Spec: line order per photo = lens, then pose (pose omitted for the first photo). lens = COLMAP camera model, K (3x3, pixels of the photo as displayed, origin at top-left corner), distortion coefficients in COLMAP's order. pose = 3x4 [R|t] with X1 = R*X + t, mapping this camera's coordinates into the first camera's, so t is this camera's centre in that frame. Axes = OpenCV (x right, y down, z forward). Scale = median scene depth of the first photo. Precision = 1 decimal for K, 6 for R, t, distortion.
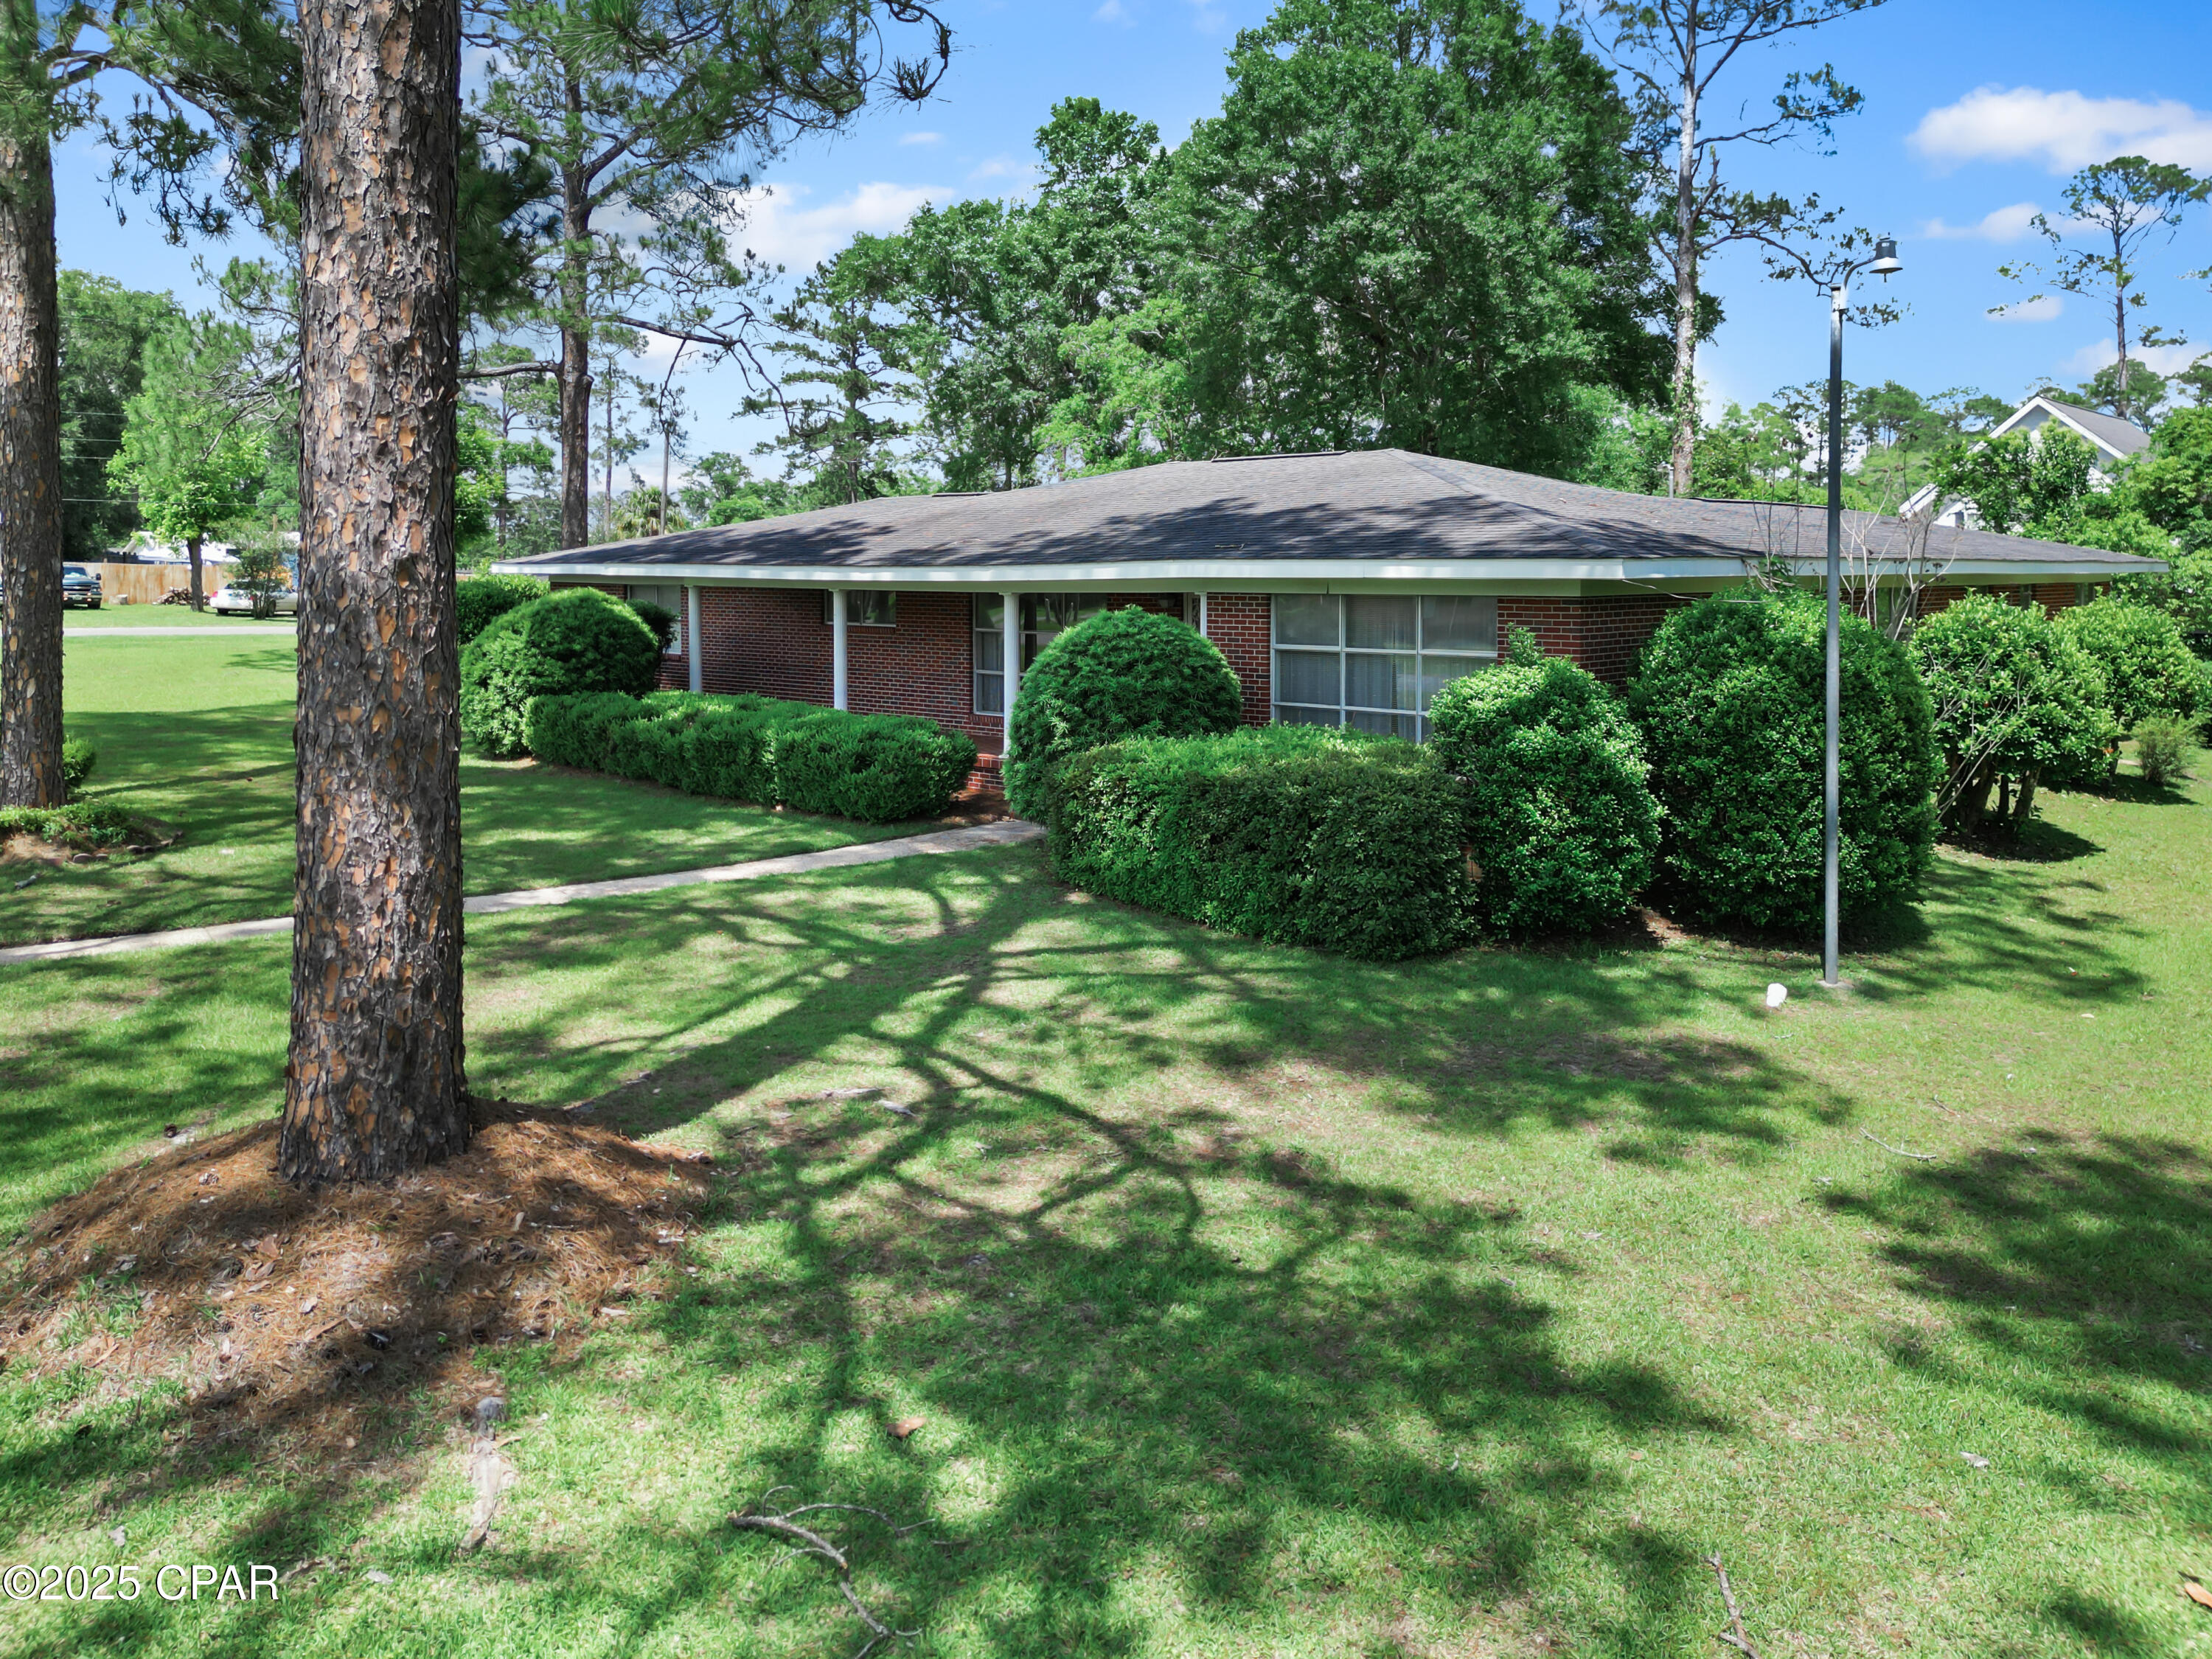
lens RADIAL K [[1558.7, 0, 1005.2], [0, 1558.7, 719.9], [0, 0, 1]] dist [0.071510, -0.061892]
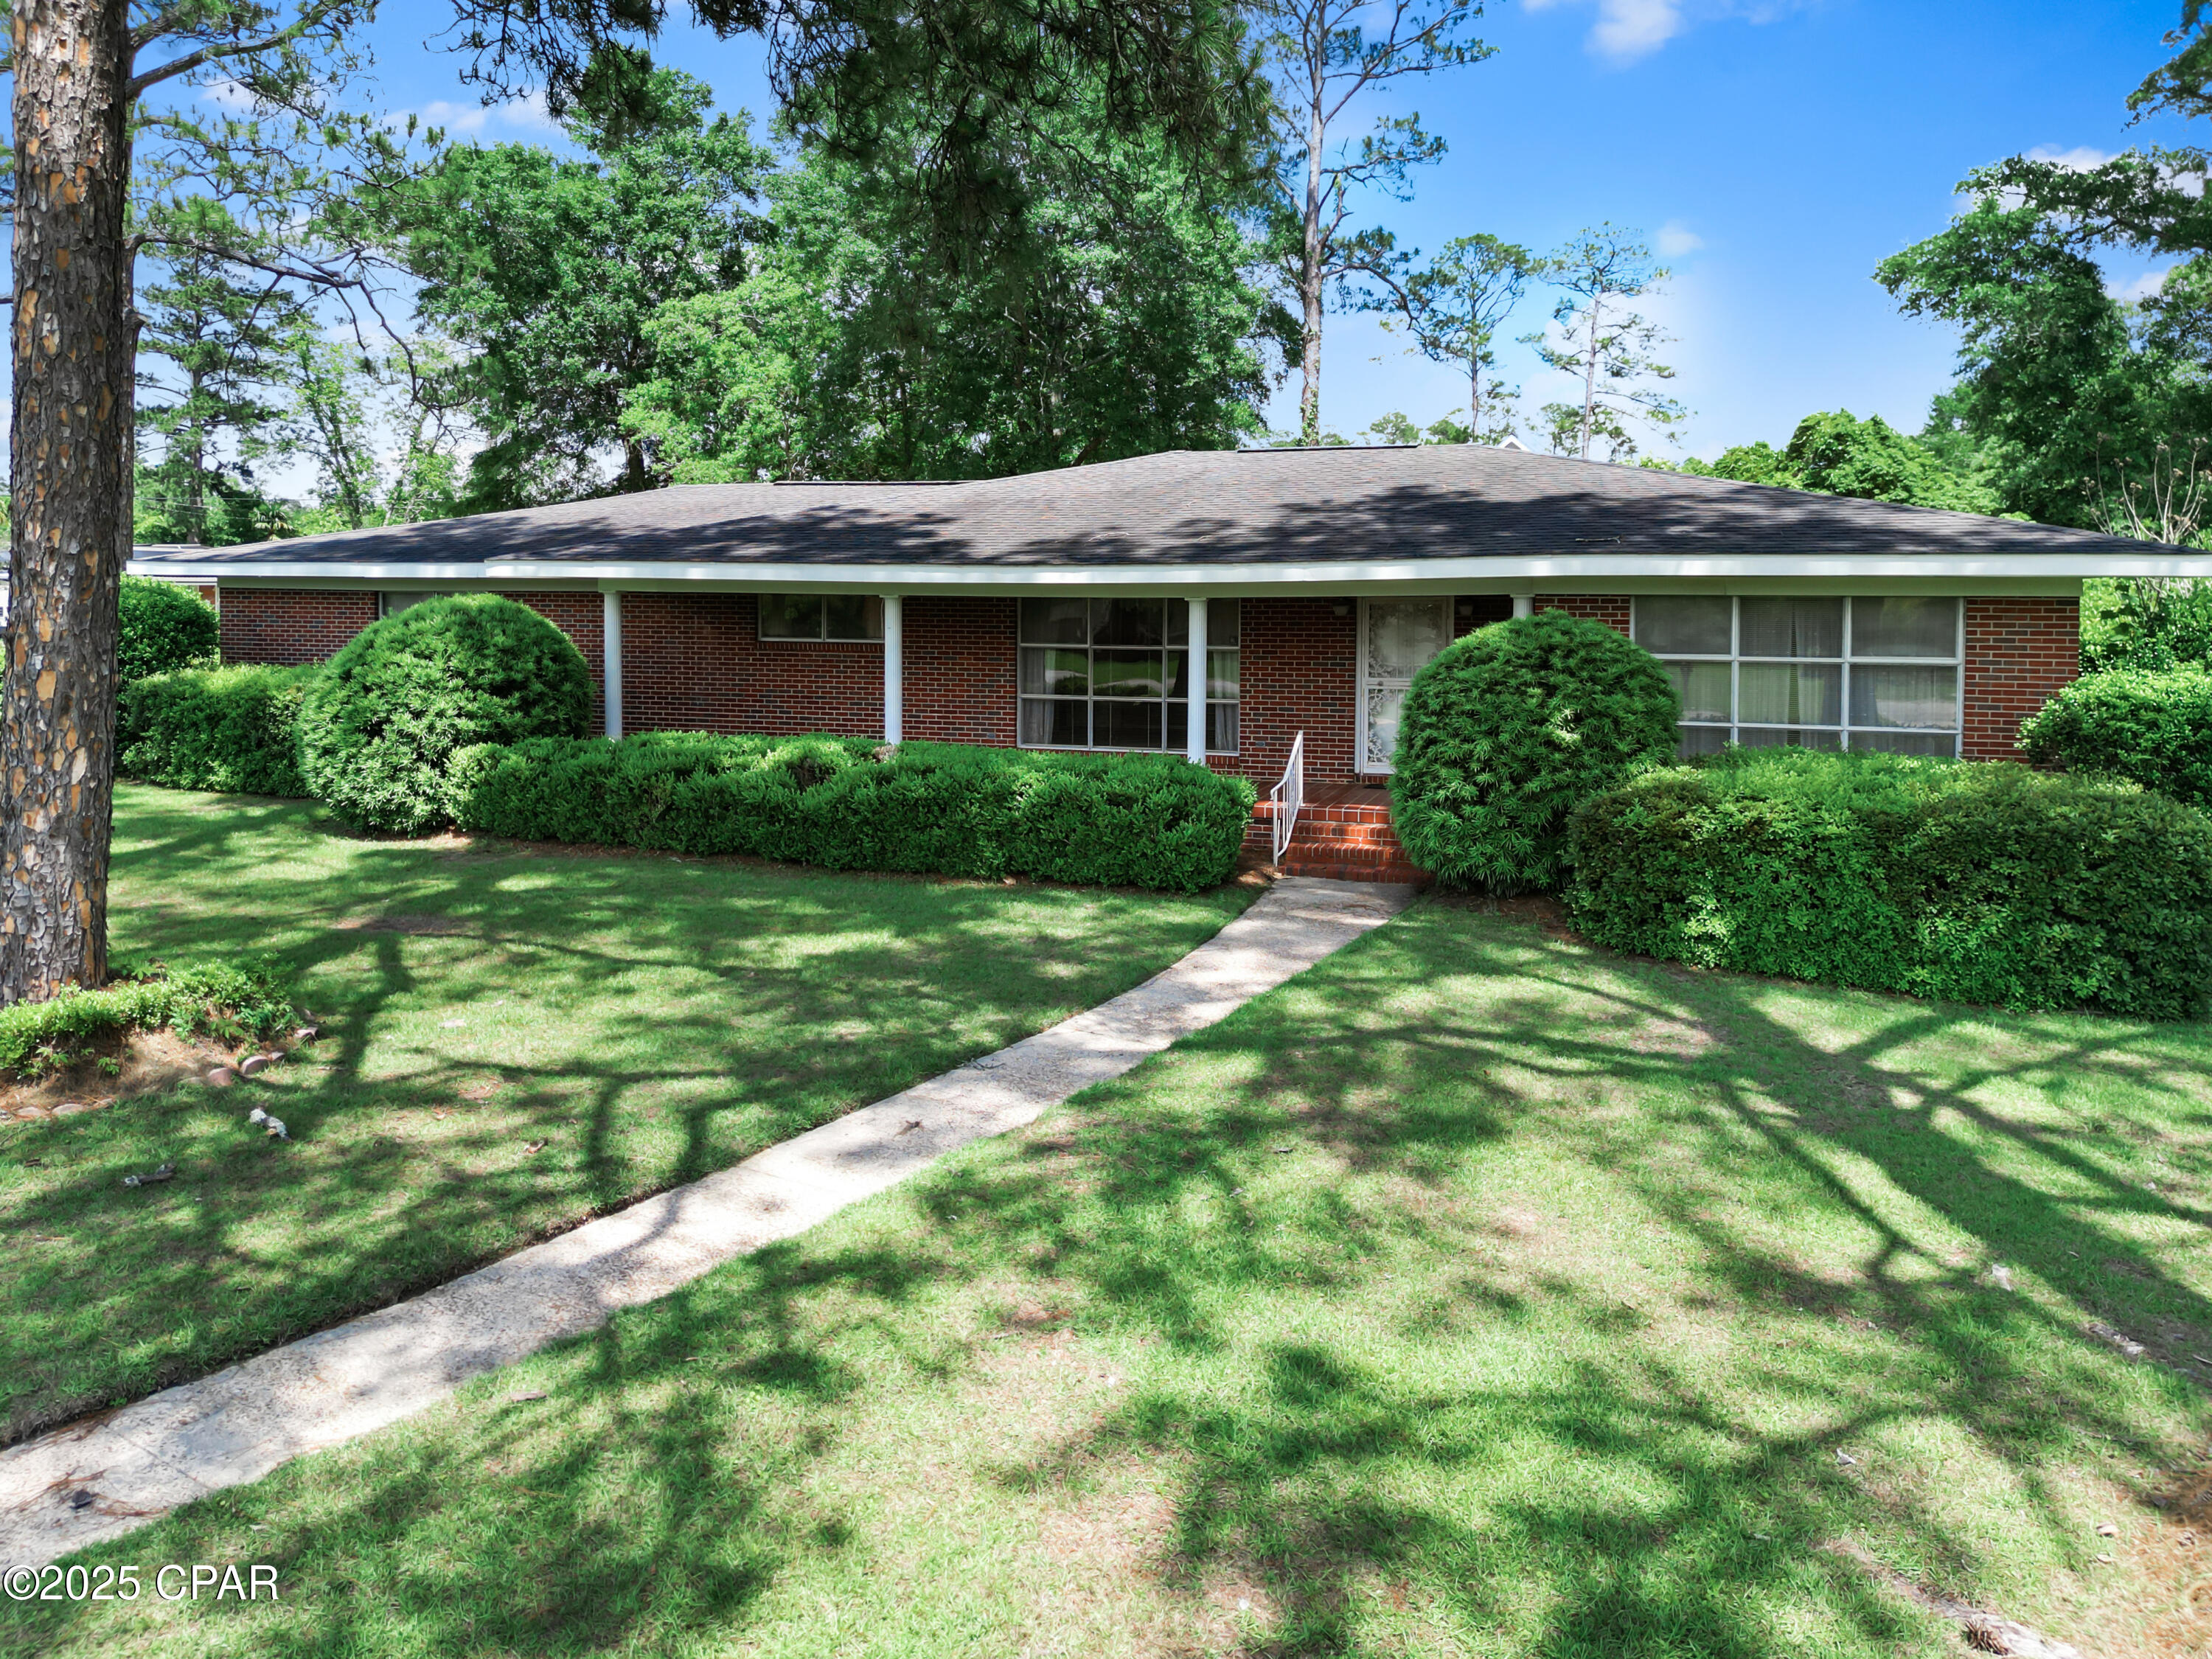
lens RADIAL K [[1584.9, 0, 1076.1], [0, 1584.9, 773.8], [0, 0, 1]] dist [0.047851, -0.042567]
pose [[0.910023, -0.046513, 0.411941, -0.333137], [0.037414, 0.998846, 0.030131, -0.013487], [-0.412867, -0.012007, 0.910712, 0.218938]]
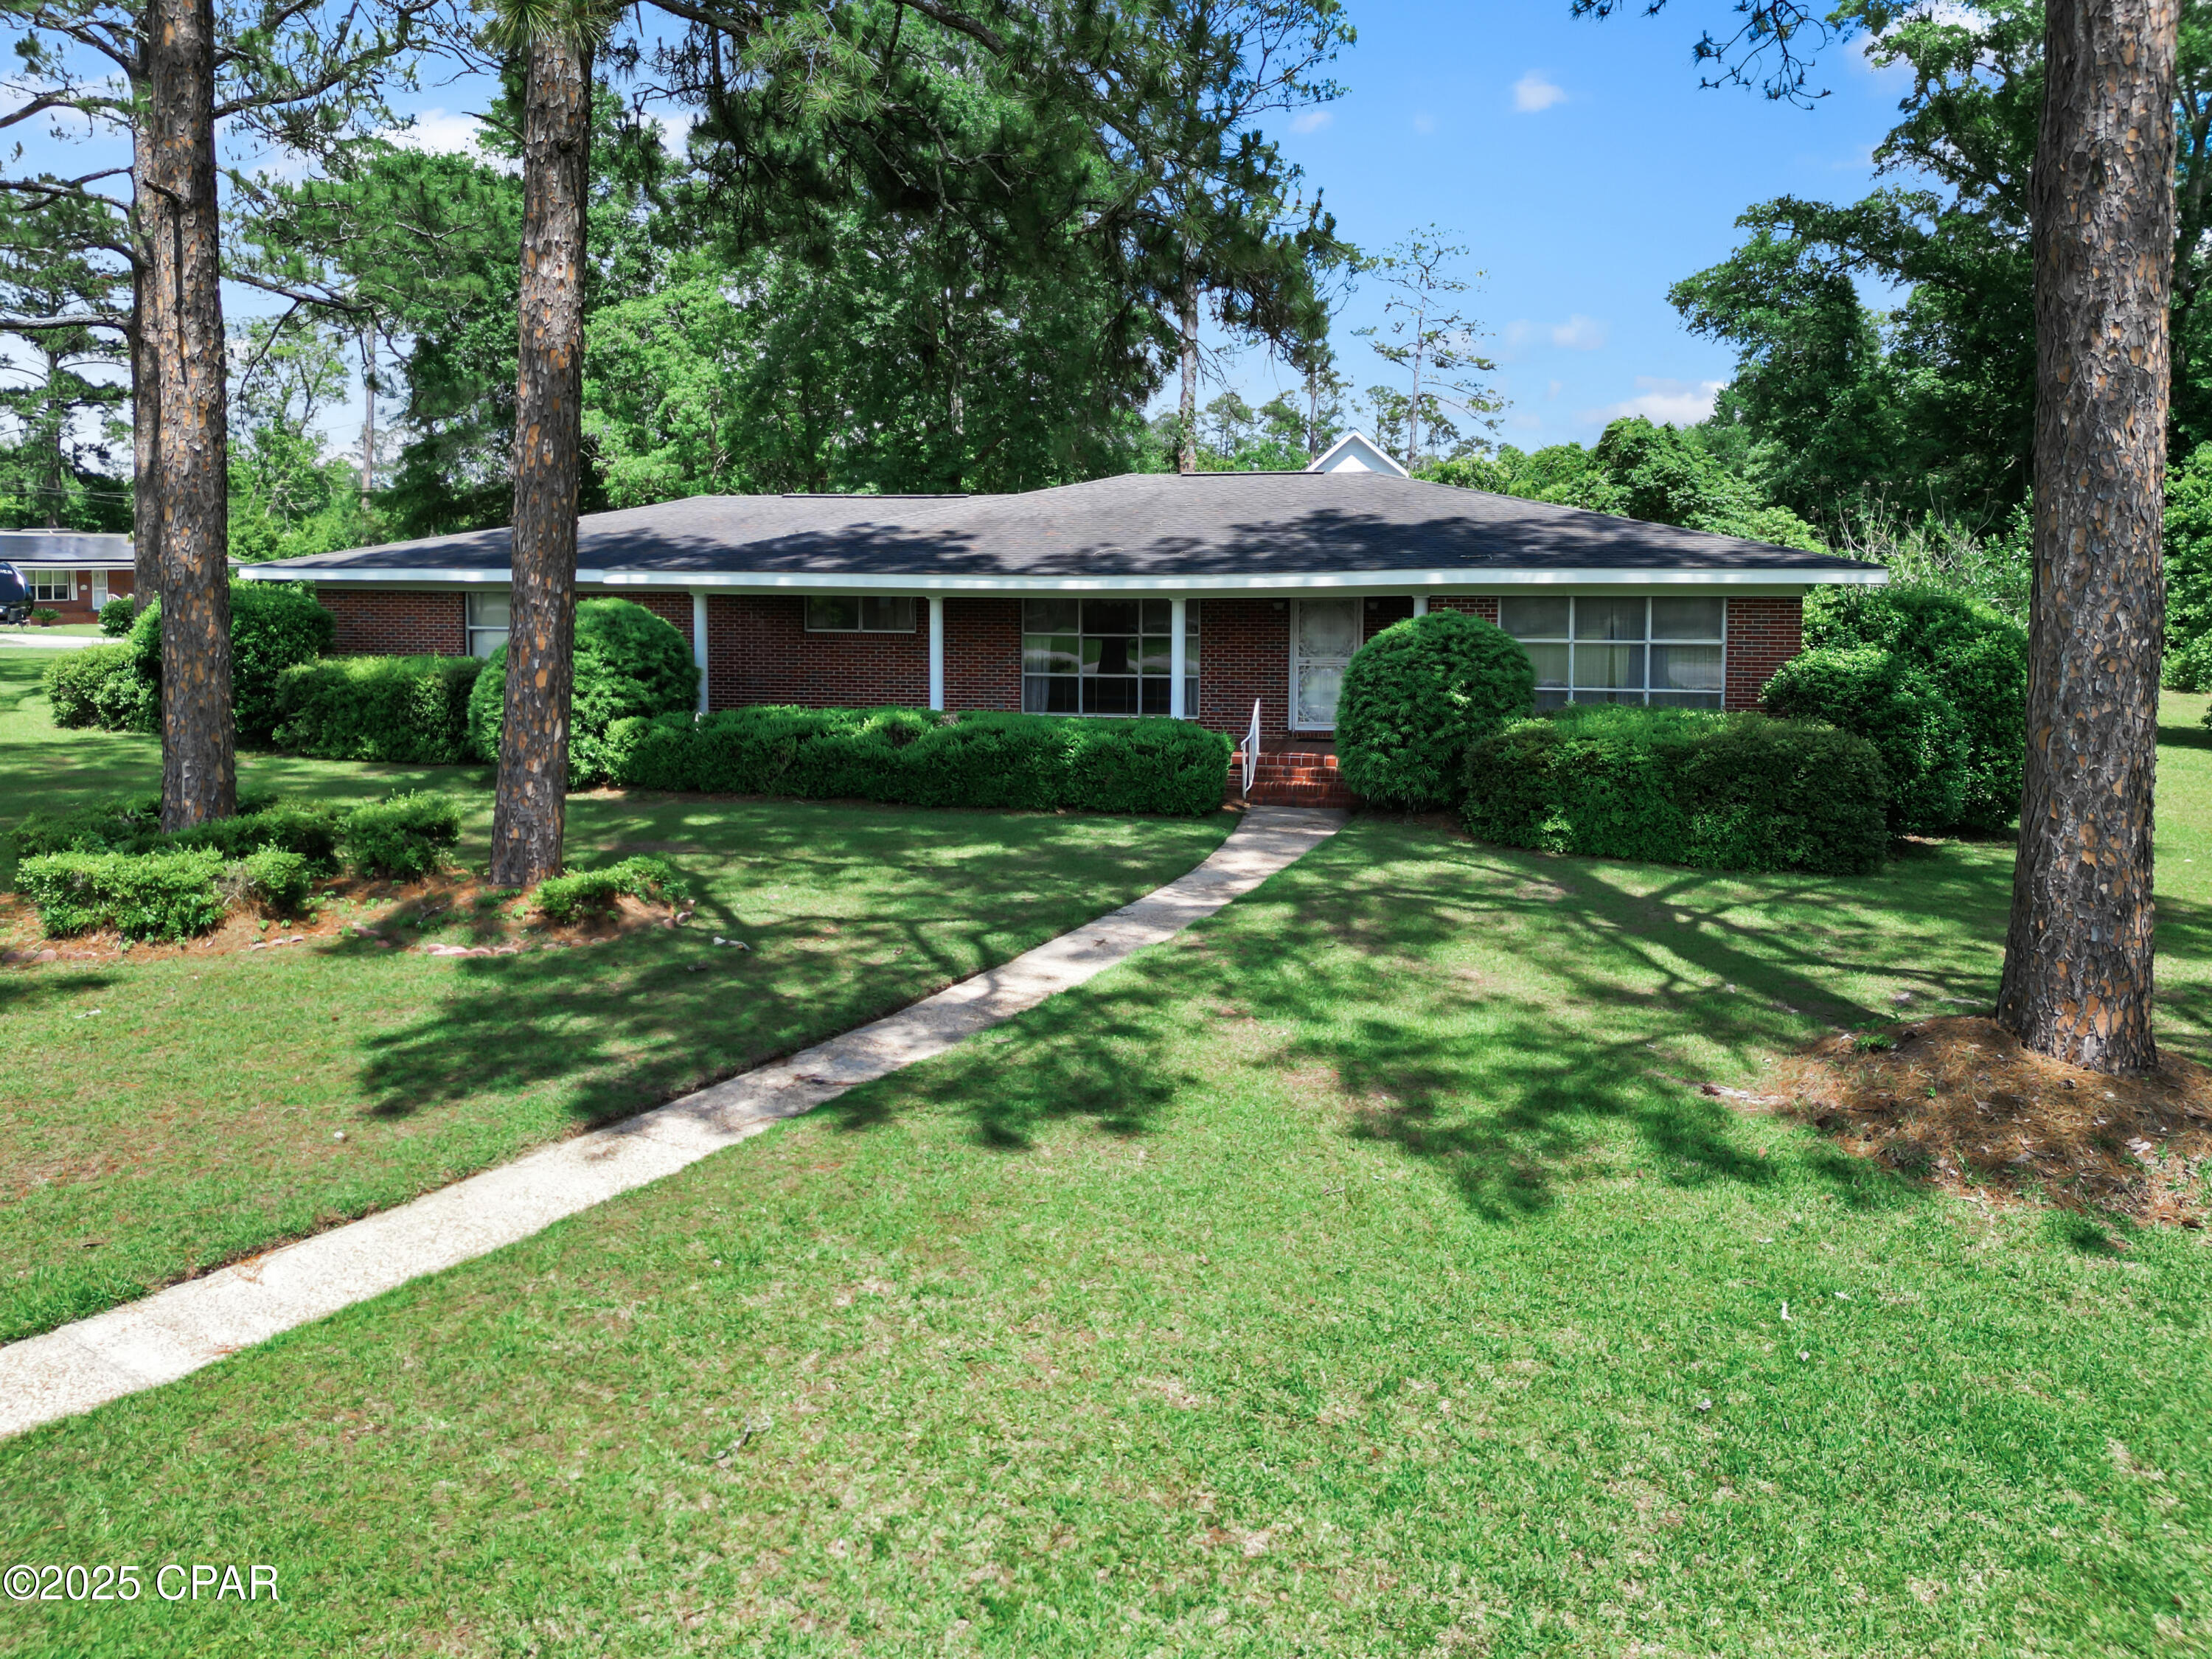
lens RADIAL K [[1531.7, 0, 1073.8], [0, 1531.7, 827.8], [0, 0, 1]] dist [0.057804, -0.062605]
pose [[0.864934, -0.088385, 0.494041, -0.499734], [0.051135, 0.994768, 0.088442, -0.017293], [-0.499273, -0.051234, 0.864928, 0.083430]]
